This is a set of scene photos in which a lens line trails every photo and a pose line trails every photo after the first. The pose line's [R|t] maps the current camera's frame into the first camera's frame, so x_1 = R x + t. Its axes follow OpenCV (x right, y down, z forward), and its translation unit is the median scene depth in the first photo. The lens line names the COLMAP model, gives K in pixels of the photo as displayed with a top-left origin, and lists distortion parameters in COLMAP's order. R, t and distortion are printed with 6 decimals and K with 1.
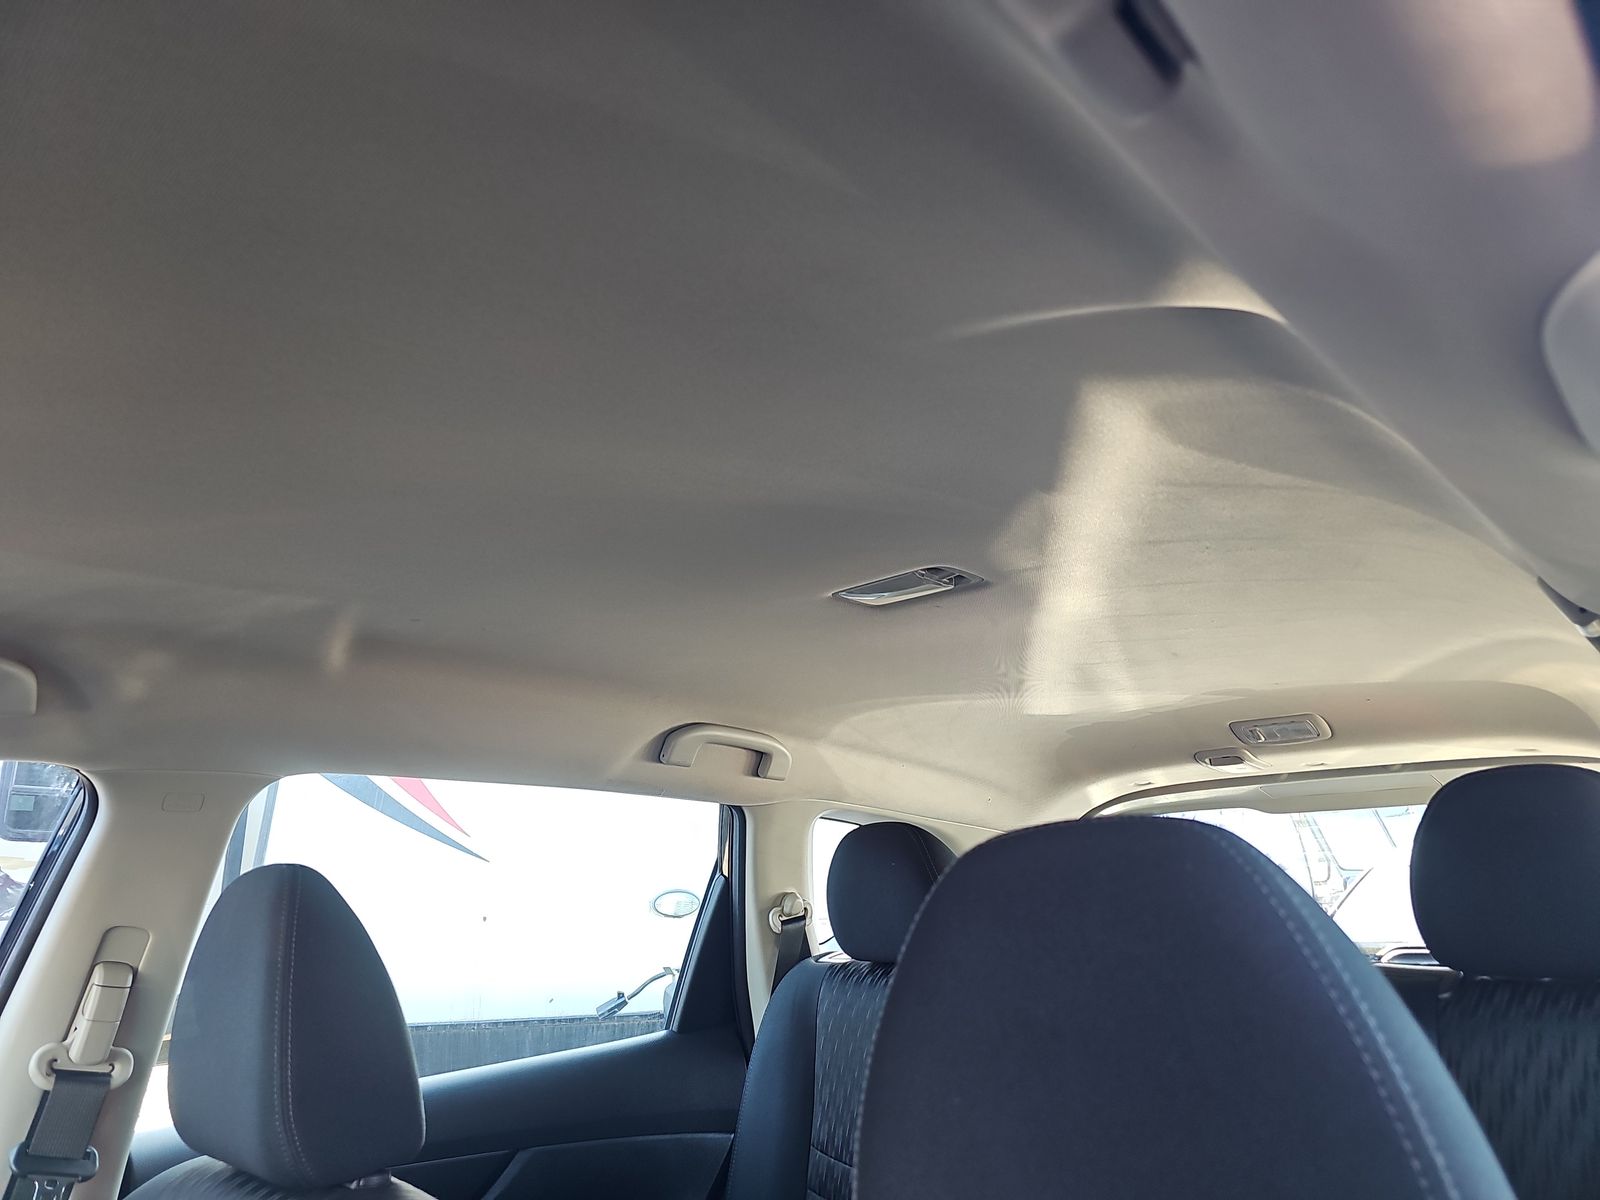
lens RADIAL K [[1063.4, 0, 795.3], [0, 1063.4, 590.7], [0, 0, 1]] dist [0.023616, -0.035672]
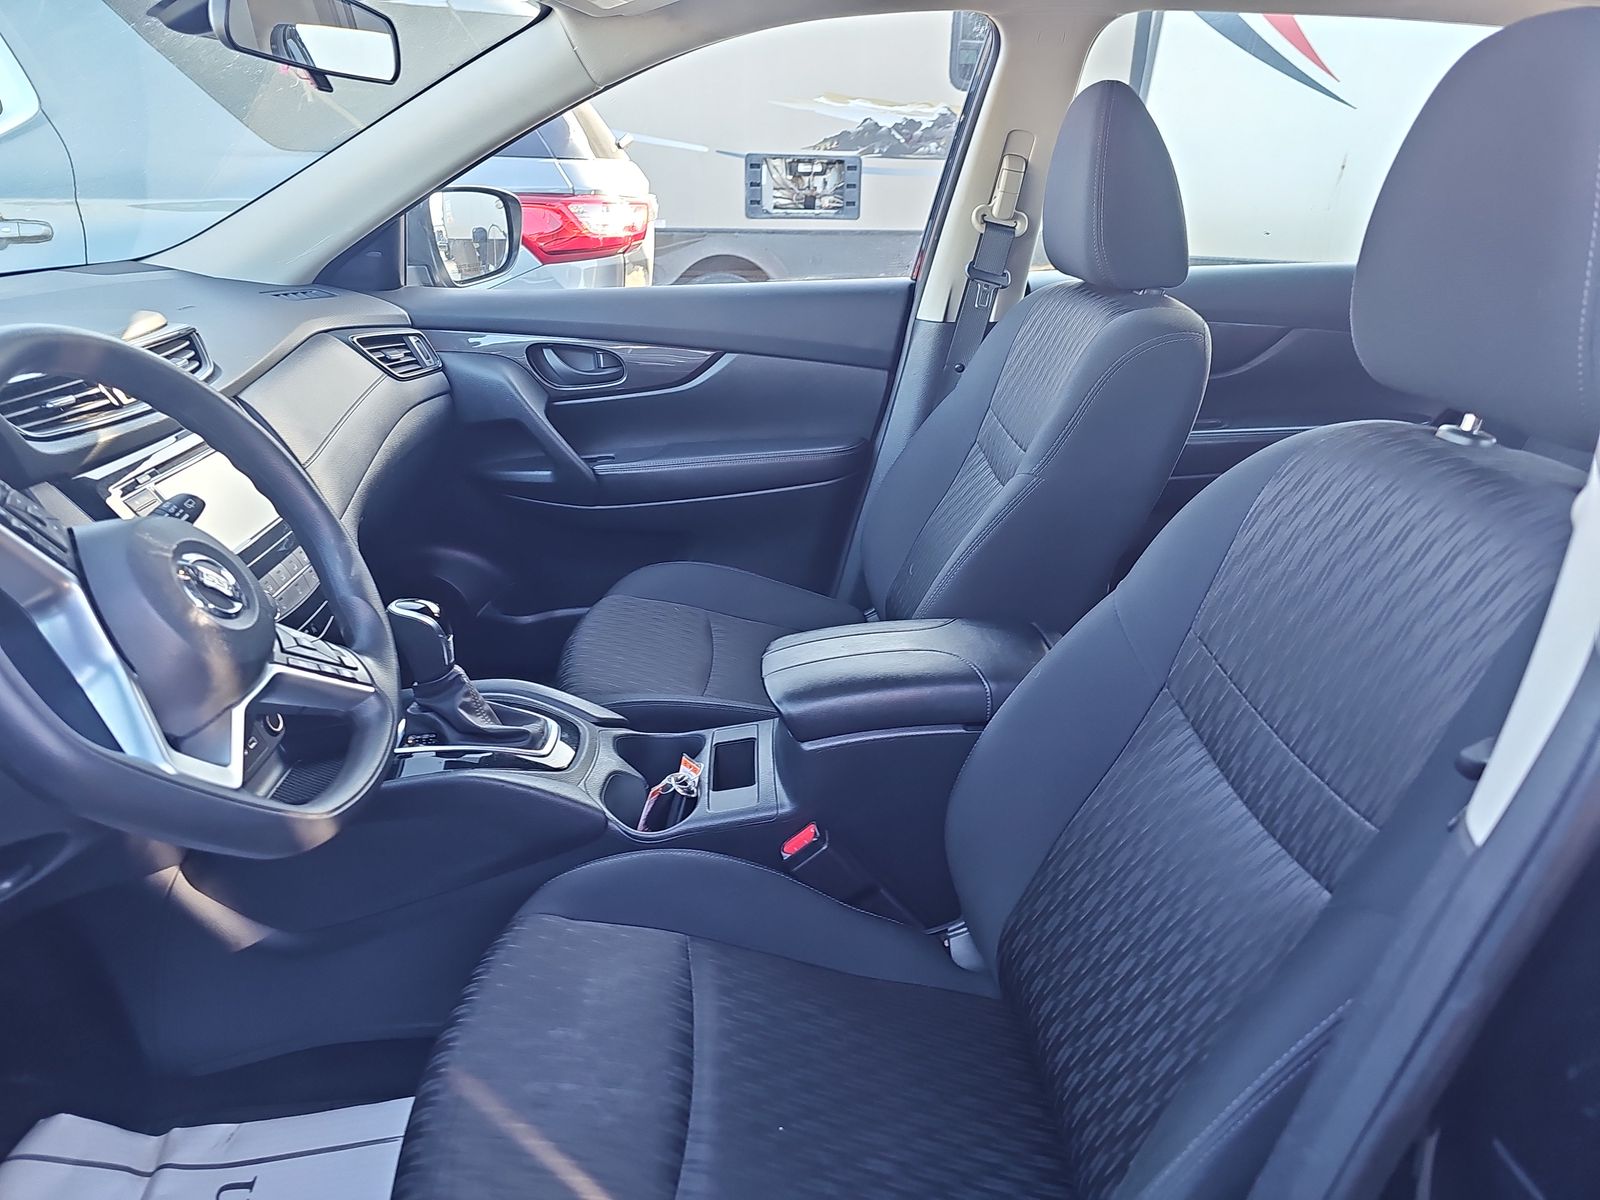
lens RADIAL K [[1063.4, 0, 795.3], [0, 1063.4, 590.7], [0, 0, 1]] dist [0.023616, -0.035672]
pose [[0.735570, 0.278720, -0.617456, 0.262609], [0.163566, 0.811409, 0.561125, -0.060119], [0.657406, -0.513742, 0.551259, -0.392199]]
